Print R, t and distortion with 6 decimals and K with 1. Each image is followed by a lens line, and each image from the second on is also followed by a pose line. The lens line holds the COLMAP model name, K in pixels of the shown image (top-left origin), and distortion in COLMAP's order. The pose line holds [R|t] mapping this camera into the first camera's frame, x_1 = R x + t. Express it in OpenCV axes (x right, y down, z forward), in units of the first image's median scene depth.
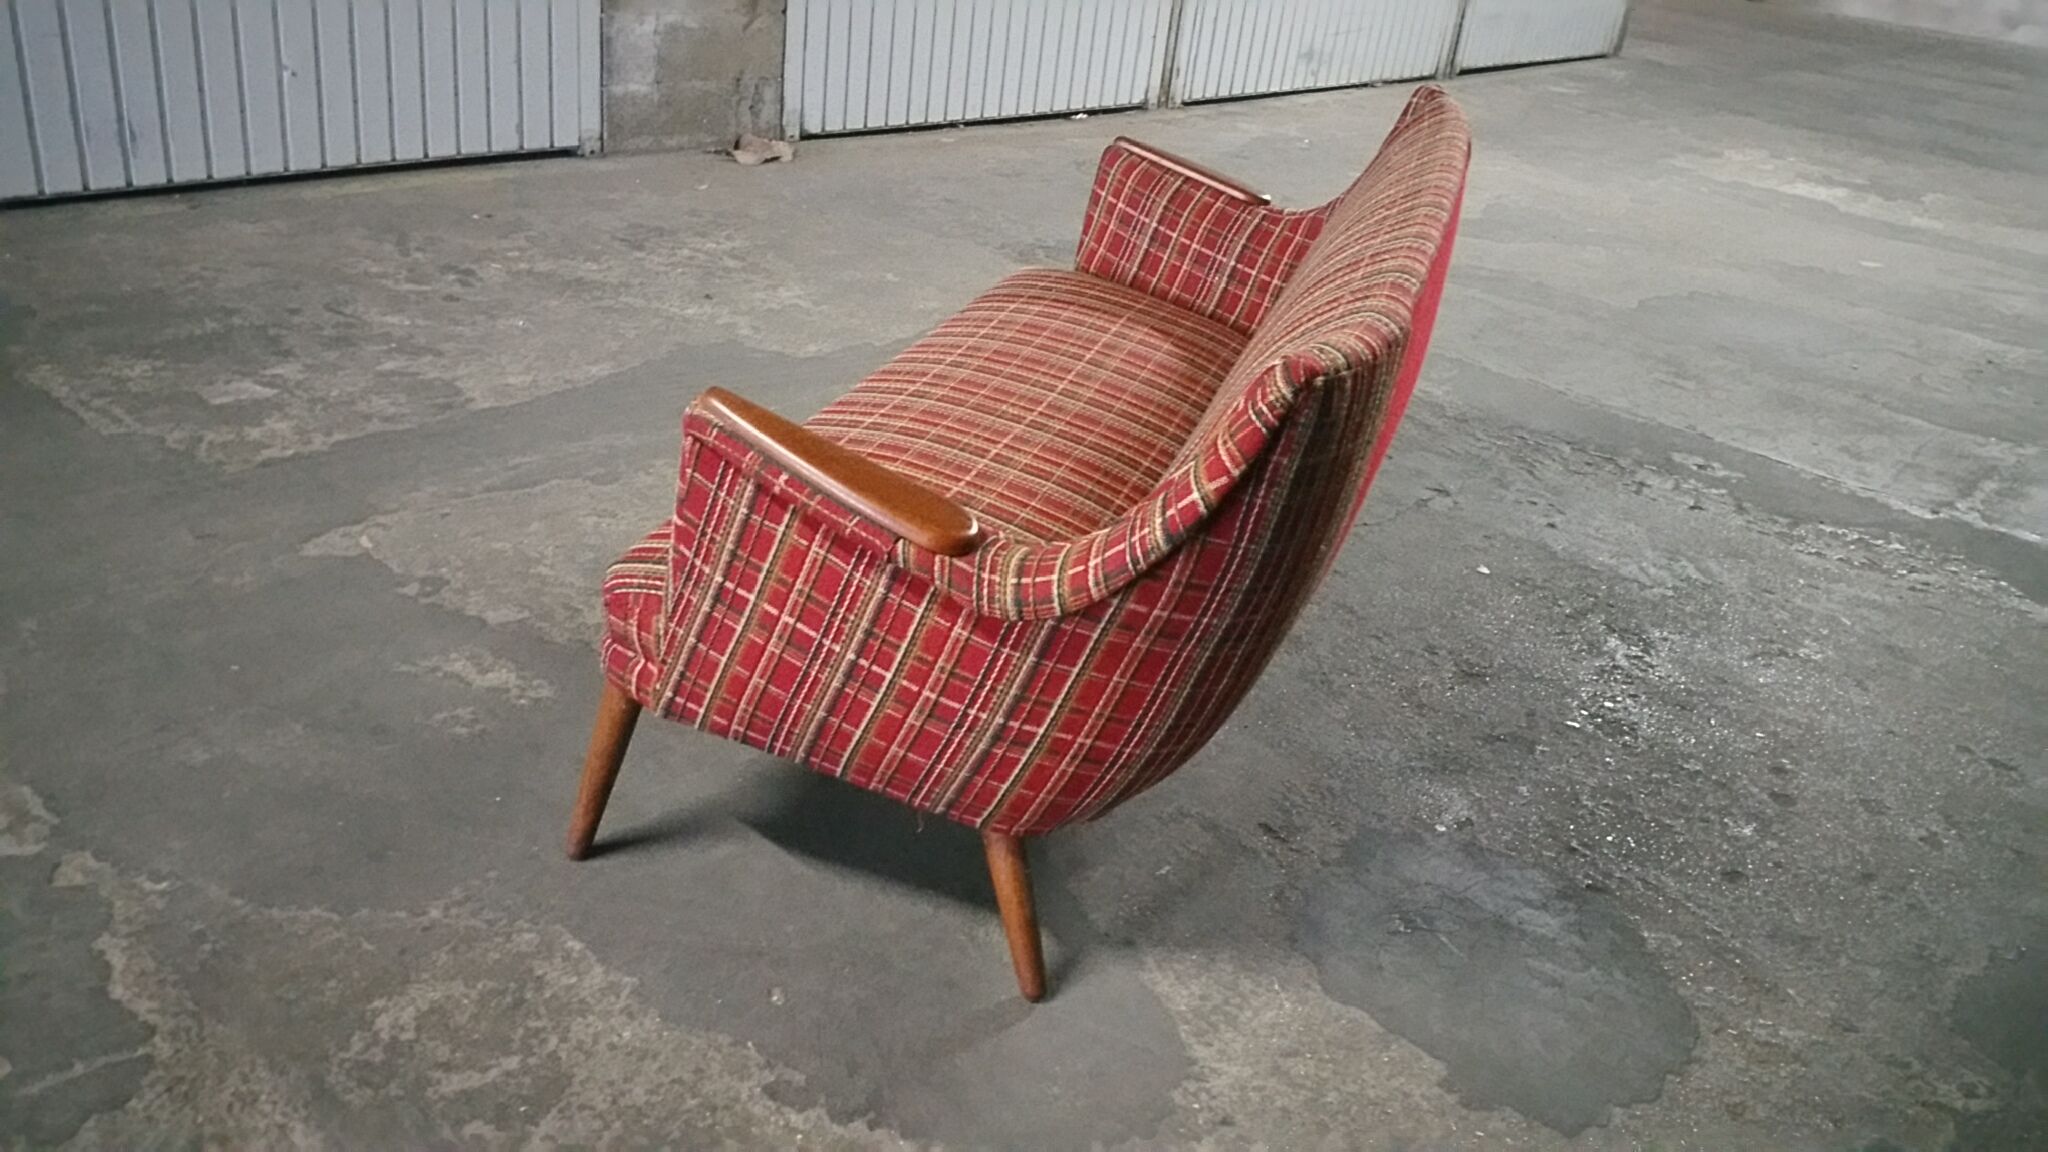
lens RADIAL K [[1664.8, 0, 1014.8], [0, 1664.8, 587.8], [0, 0, 1]] dist [0.146310, -0.302719]
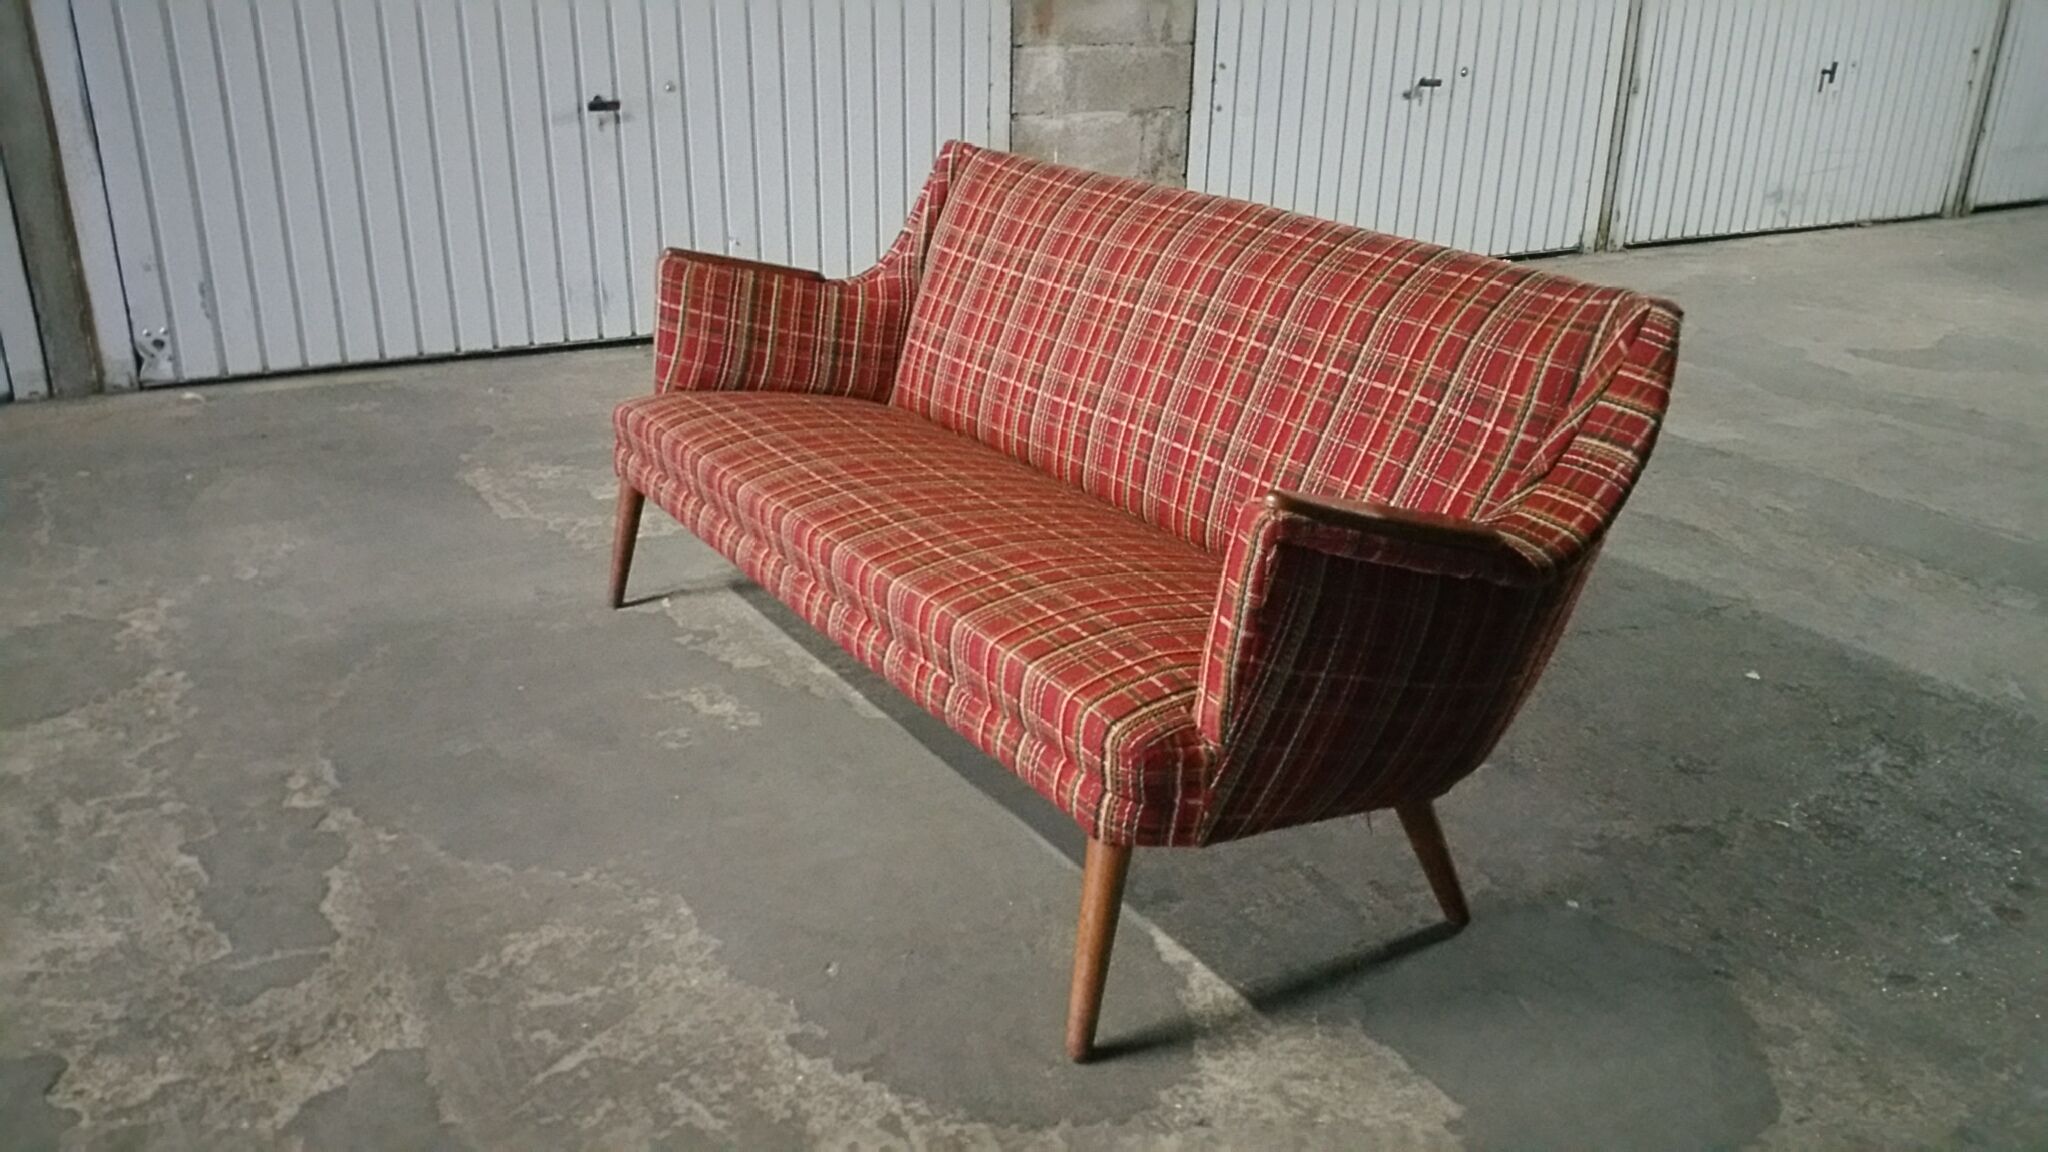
lens RADIAL K [[1653.7, 0, 1007.7], [0, 1653.7, 605.2], [0, 0, 1]] dist [0.158509, -0.341501]
pose [[0.947074, 0.023215, -0.320176, 0.321621], [-0.054465, 0.994542, -0.088994, 0.097823], [0.316362, 0.101723, 0.943169, -0.028260]]
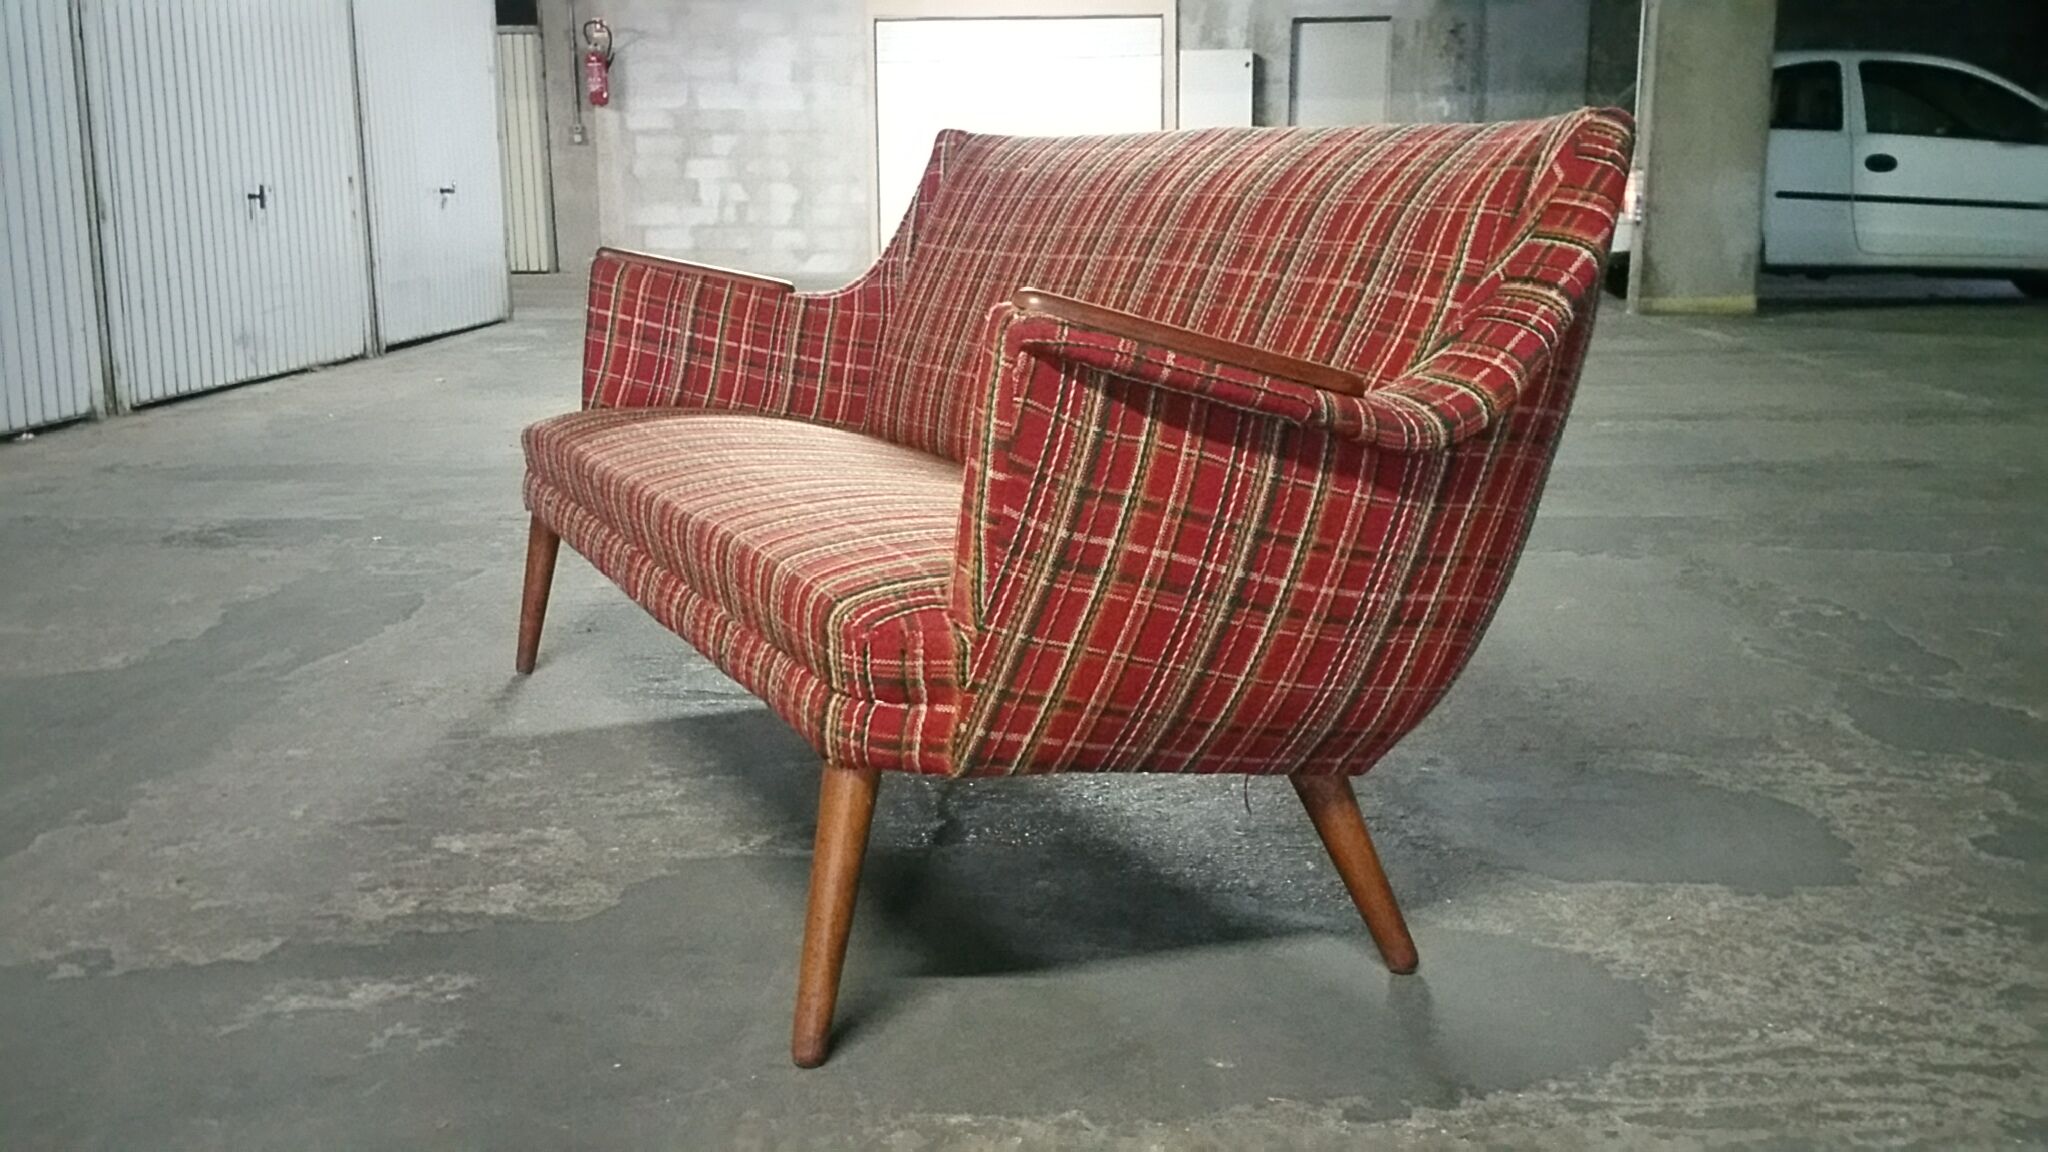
lens RADIAL K [[2024.7, 0, 1027.8], [0, 2024.7, 604.3], [0, 0, 1]] dist [0.183623, -0.420114]
pose [[0.759810, -0.236211, 0.605718, -0.744284], [0.358833, 0.929270, -0.087732, 0.099331], [-0.542152, 0.284011, 0.790828, 0.247973]]
